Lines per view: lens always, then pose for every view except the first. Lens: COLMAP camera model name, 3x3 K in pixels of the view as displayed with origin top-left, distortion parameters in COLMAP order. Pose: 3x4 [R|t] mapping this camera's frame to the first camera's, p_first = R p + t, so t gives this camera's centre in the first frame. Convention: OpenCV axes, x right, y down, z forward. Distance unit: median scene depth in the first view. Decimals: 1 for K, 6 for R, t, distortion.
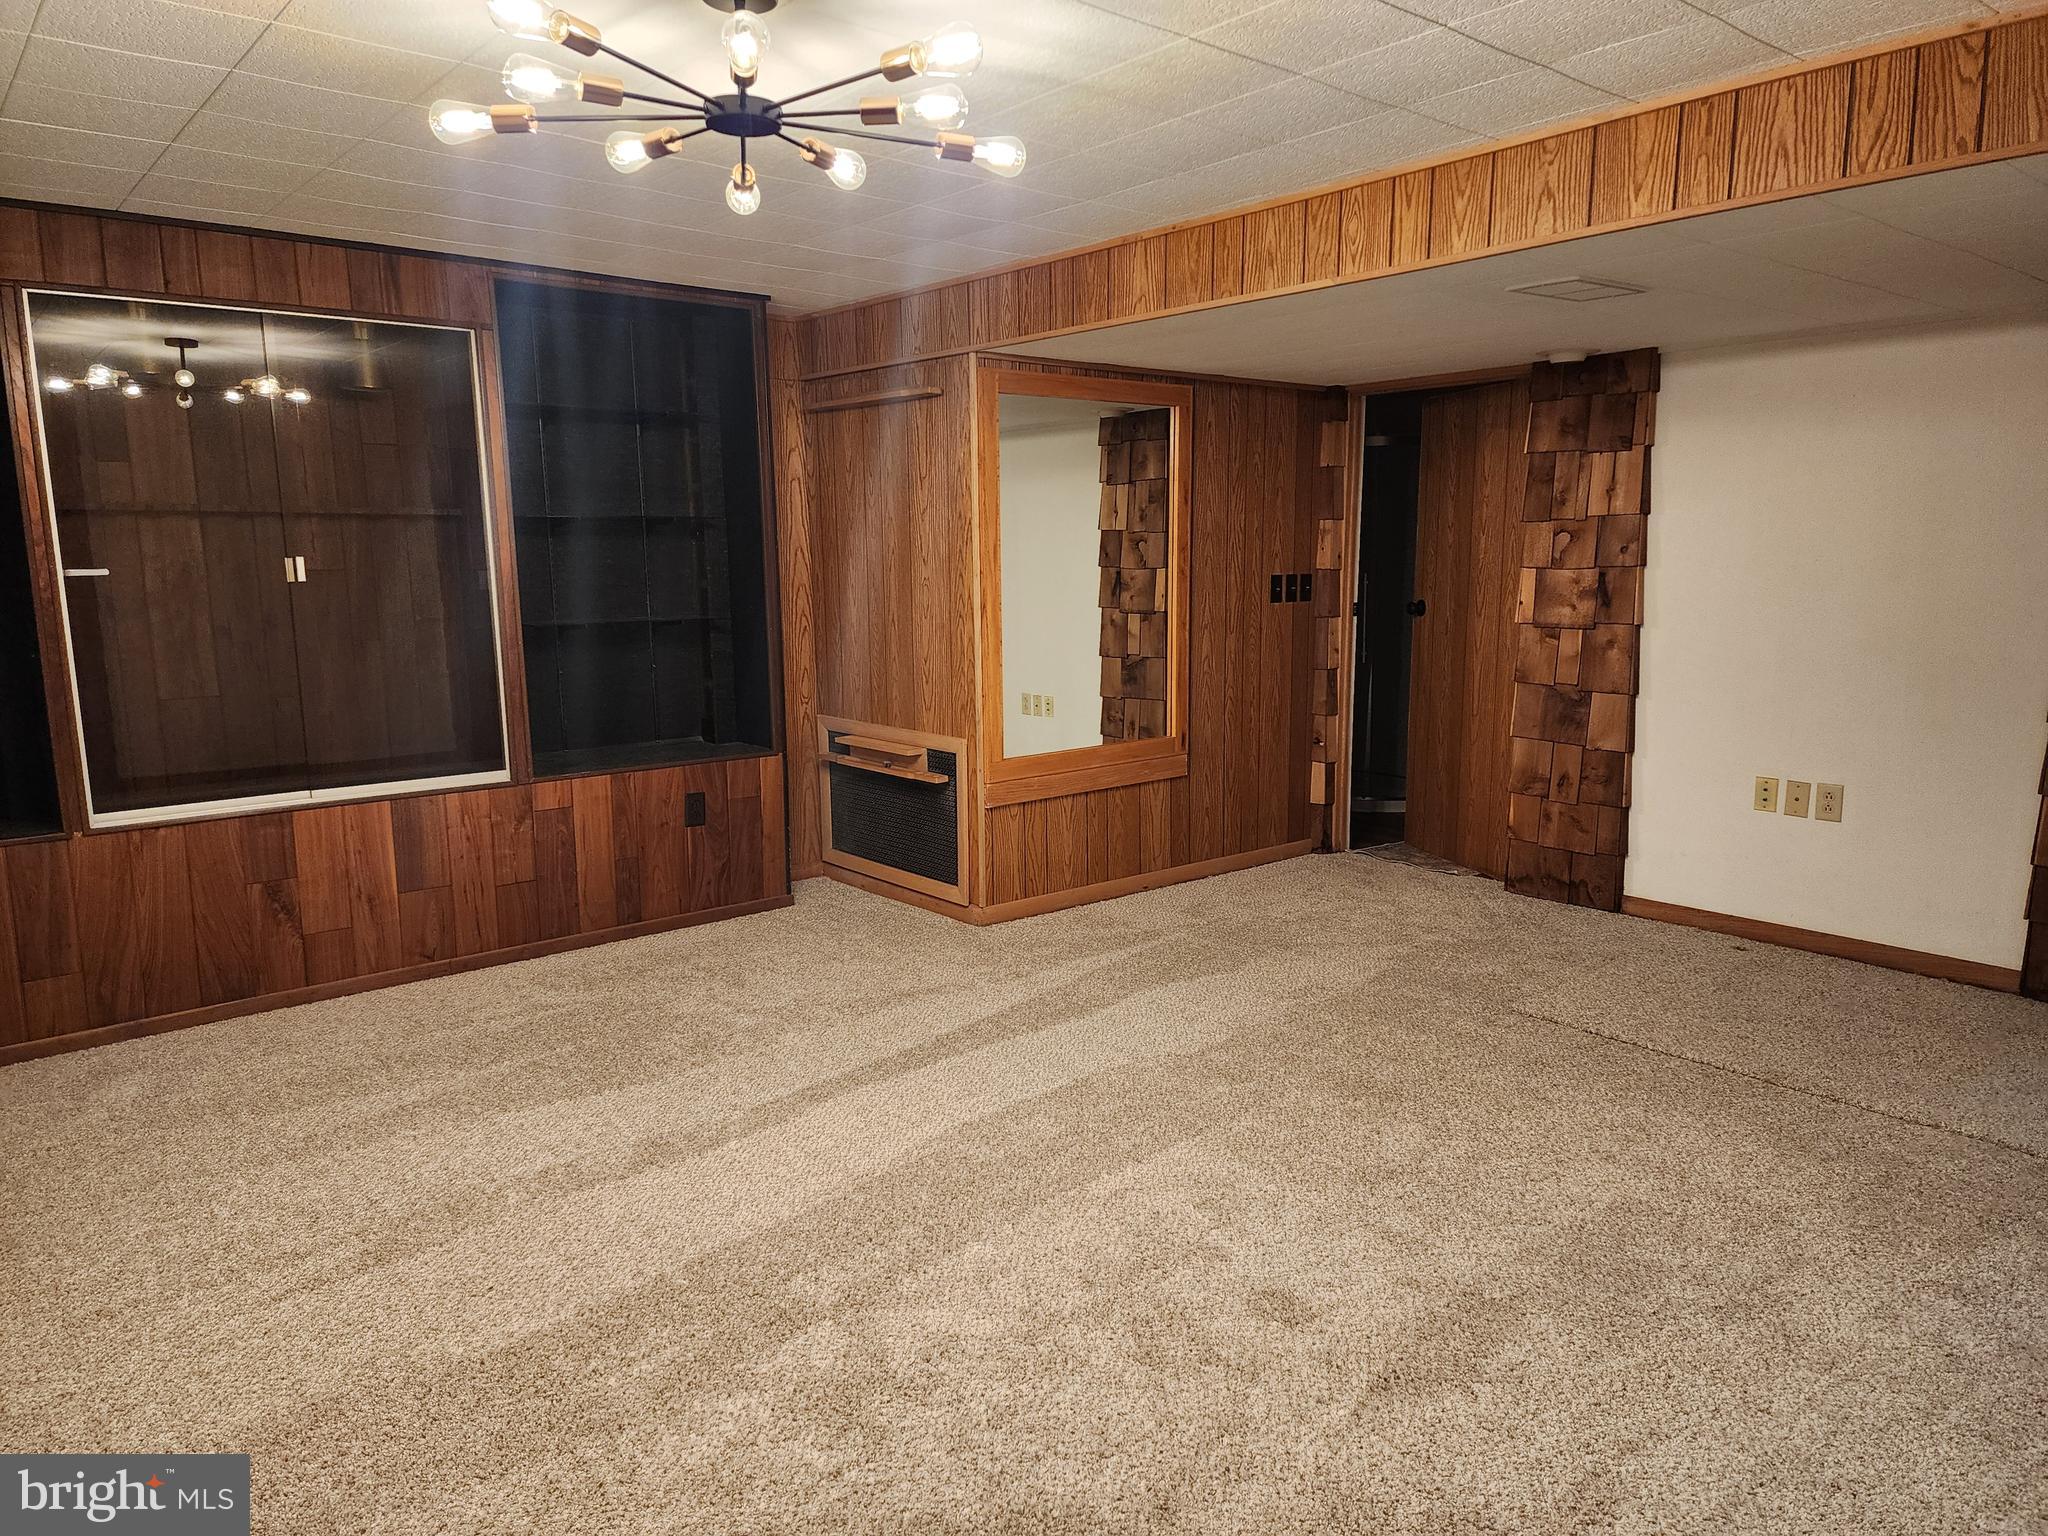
lens RADIAL K [[1346.2, 0, 1029.7], [0, 1346.2, 767.1], [0, 0, 1]] dist [0.019247, -0.008709]
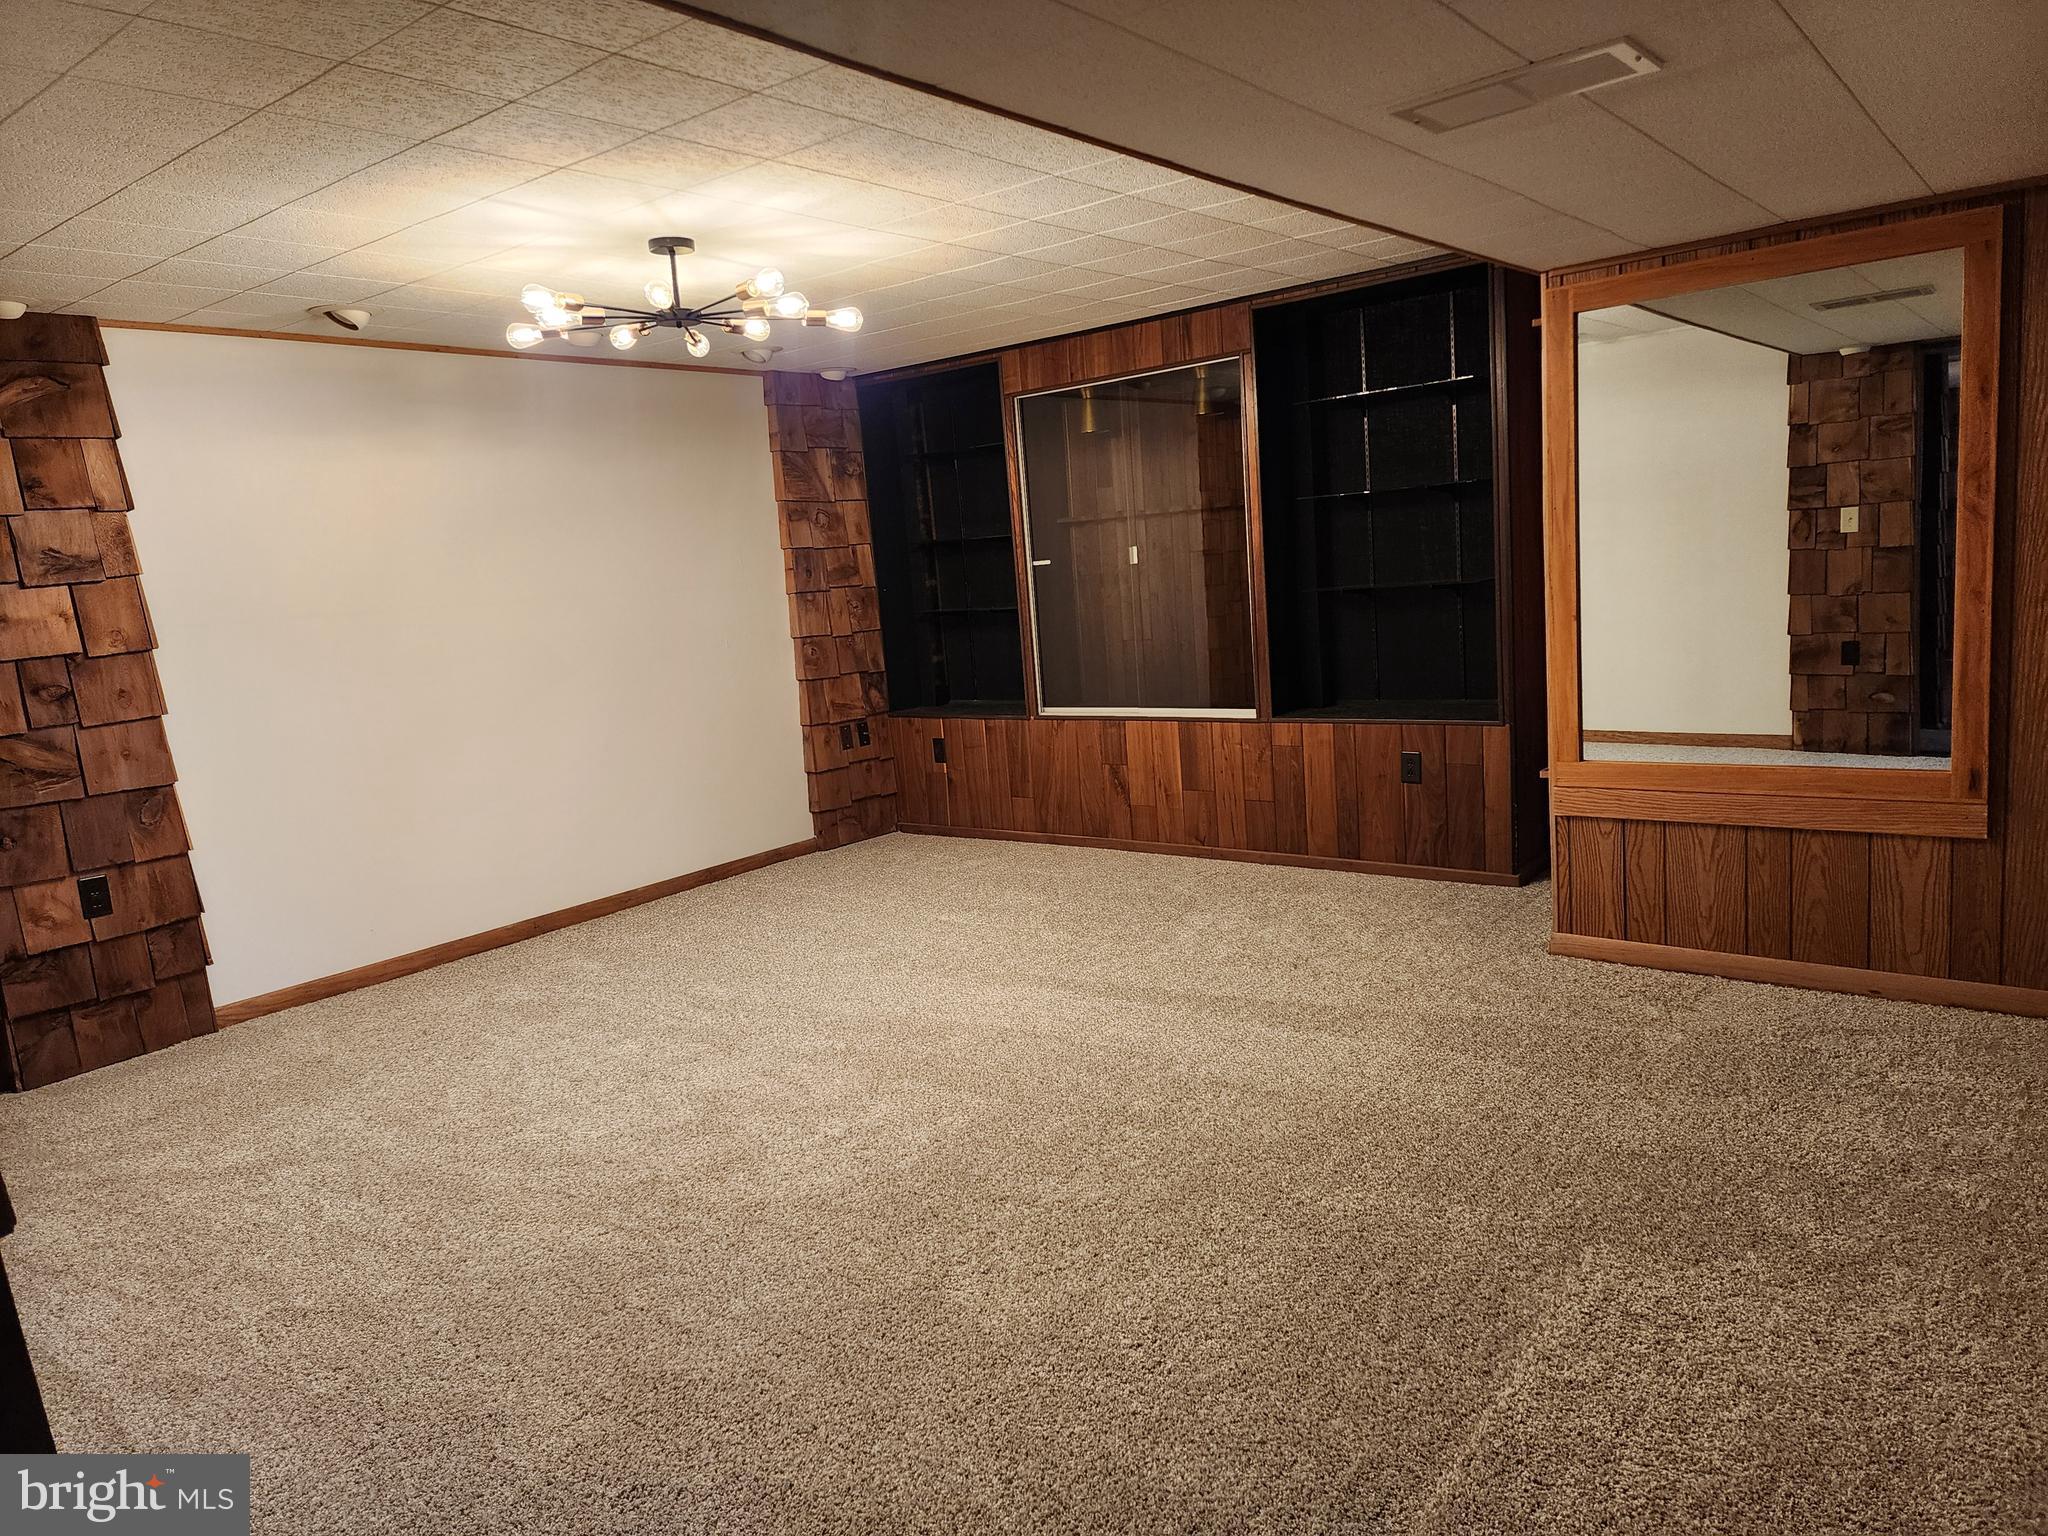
lens RADIAL K [[1346.2, 0, 1029.1], [0, 1346.2, 772.2], [0, 0, 1]] dist [0.019247, -0.008709]
pose [[0.168110, 0.145934, -0.974906, 0.802591], [-0.077171, 0.987894, 0.134571, -0.092011], [0.982743, 0.052612, 0.177337, 0.584566]]
